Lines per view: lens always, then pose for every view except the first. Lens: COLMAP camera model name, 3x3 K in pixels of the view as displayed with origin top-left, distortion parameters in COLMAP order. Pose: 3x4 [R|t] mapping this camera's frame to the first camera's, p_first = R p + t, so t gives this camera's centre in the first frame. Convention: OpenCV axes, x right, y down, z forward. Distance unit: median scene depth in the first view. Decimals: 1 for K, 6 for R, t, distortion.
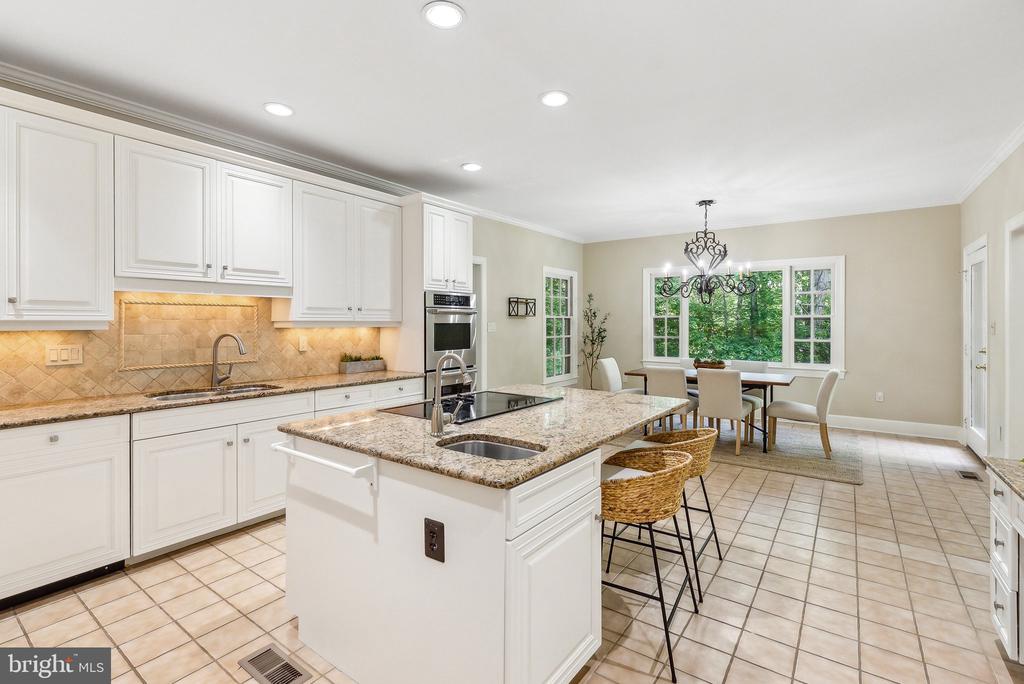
lens RADIAL K [[471.6, 0, 507.9], [0, 471.6, 319.5], [0, 0, 1]] dist [-0.009310, 0.003663]
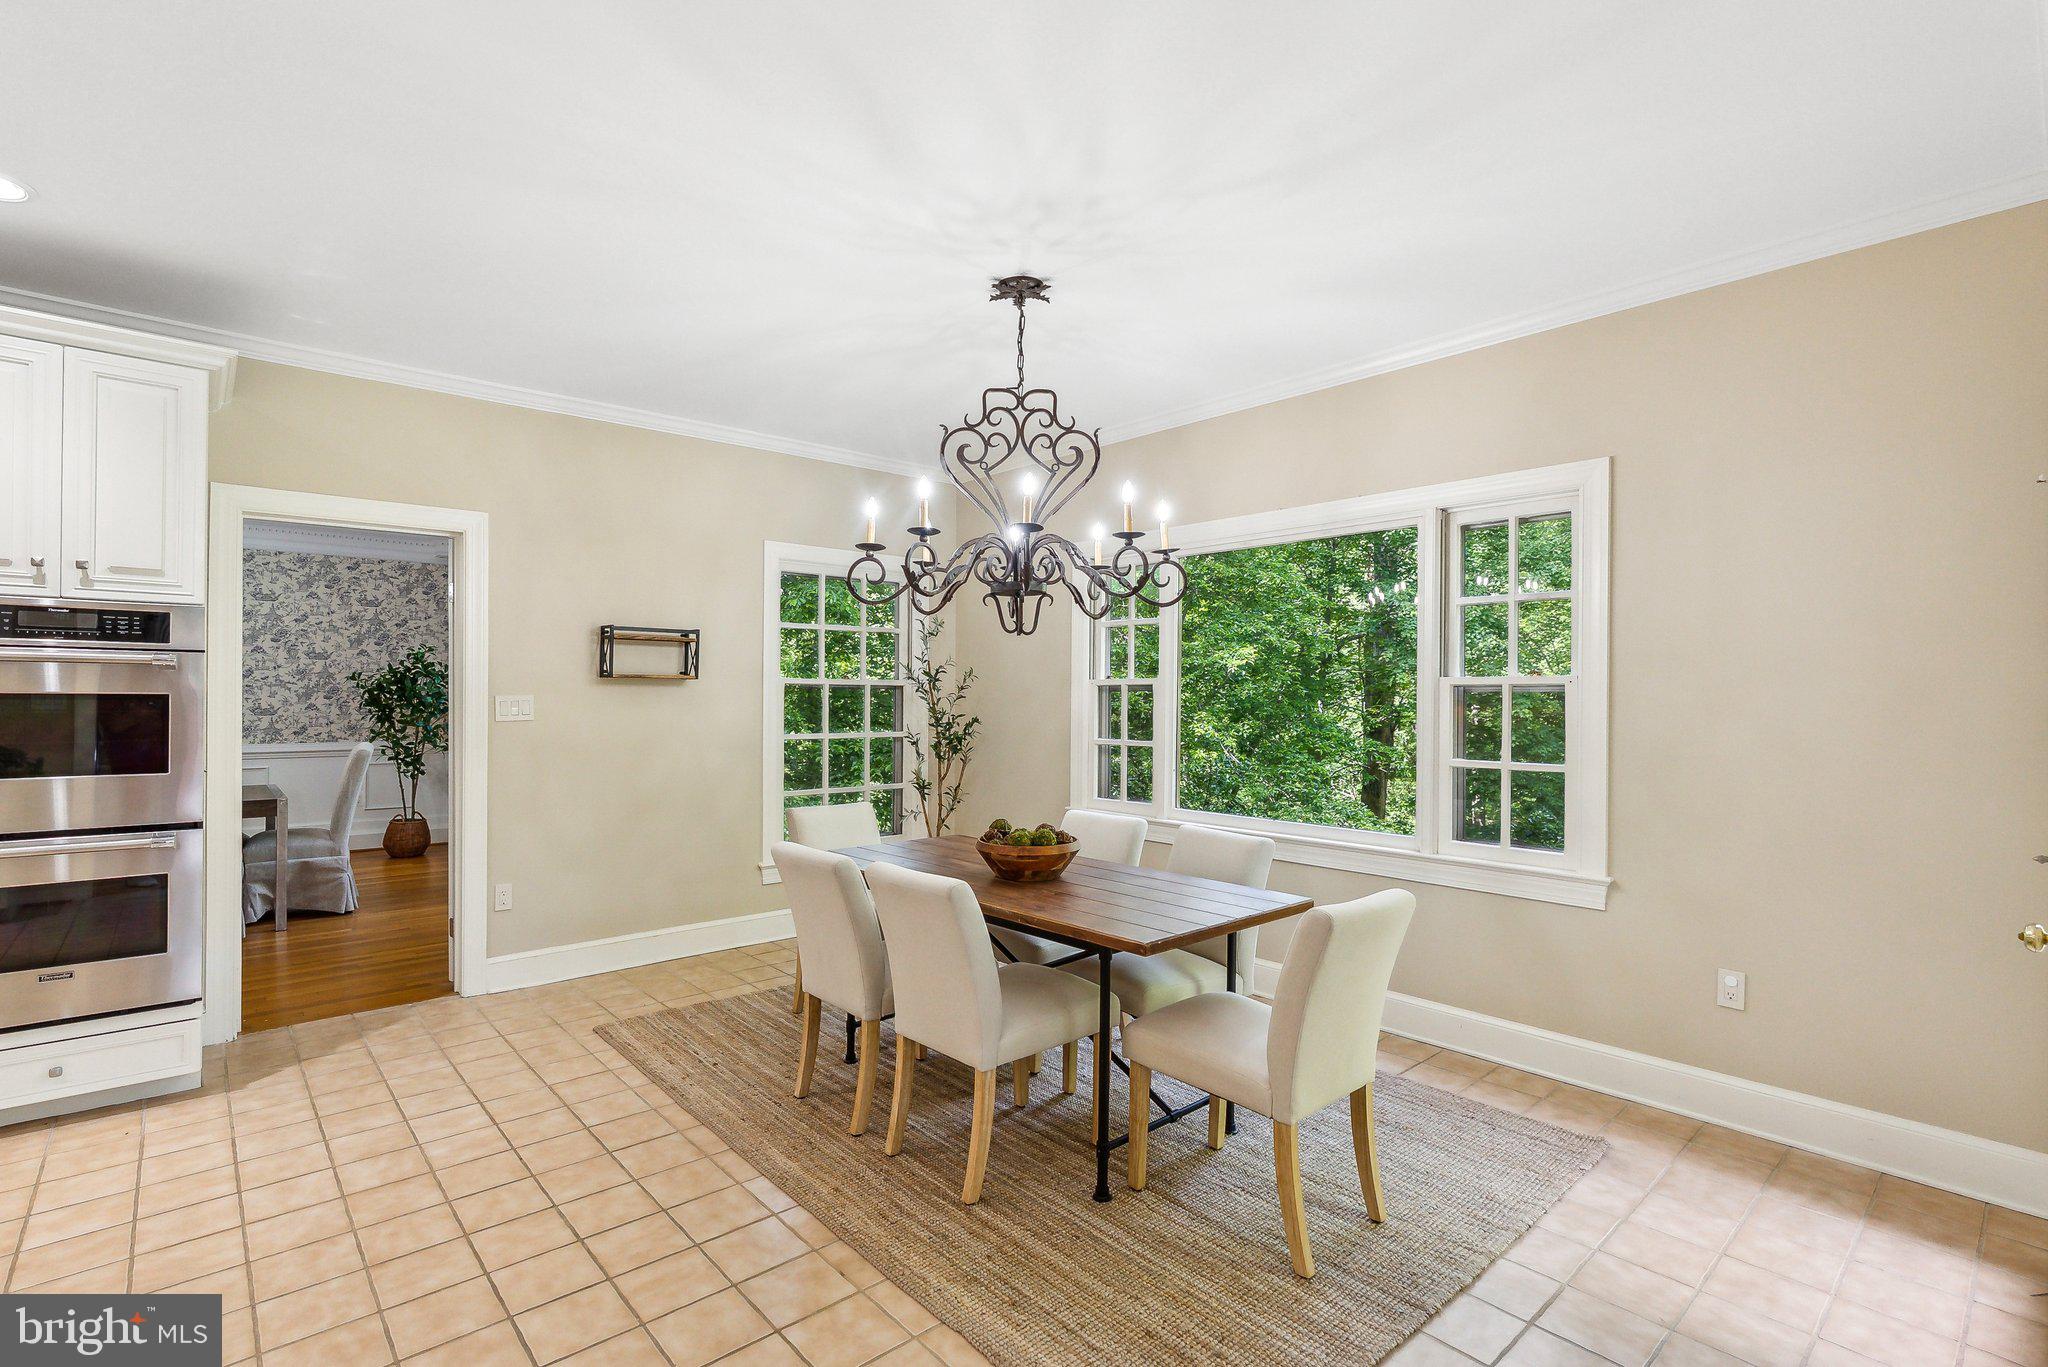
lens RADIAL K [[943.3, 0, 1012.2], [0, 943.3, 694.9], [0, 0, 1]] dist [-0.009310, 0.003663]
pose [[0.975524, 0.006869, -0.219788, 0.549444], [-0.006034, 0.999972, 0.004470, 0.001240], [0.219812, -0.003034, 0.975538, 0.431326]]
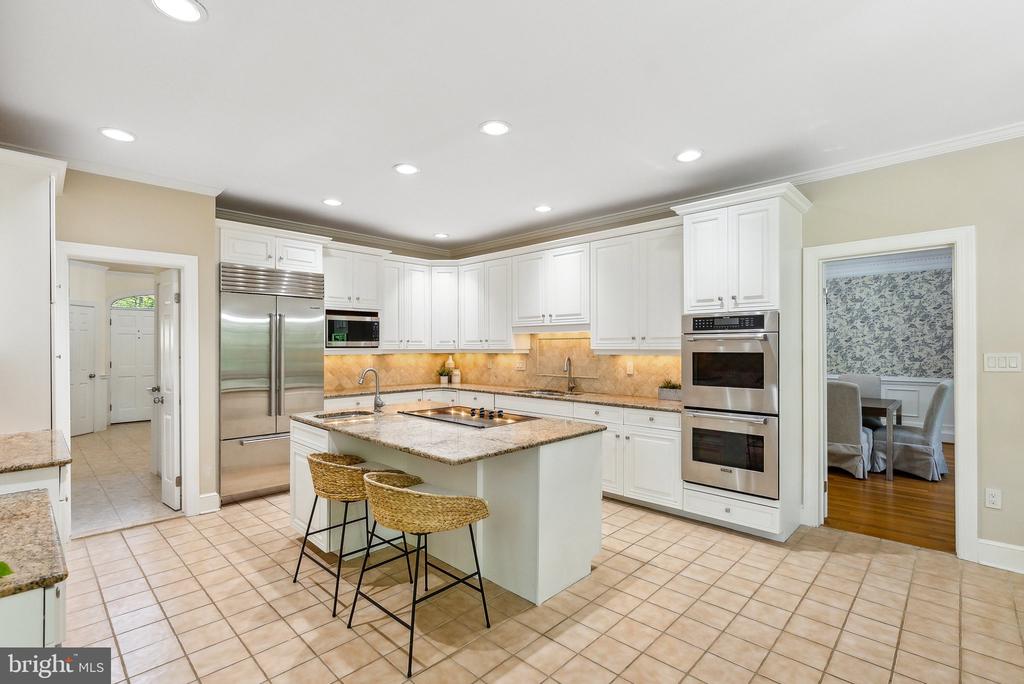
lens RADIAL K [[471.6, 0, 508.7], [0, 471.6, 343.7], [0, 0, 1]] dist [-0.009310, 0.003663]
pose [[-0.140990, -0.005681, -0.989995, 0.580555], [0.007099, 0.999952, -0.006749, -0.003345], [0.989986, -0.007980, -0.140942, 0.629172]]
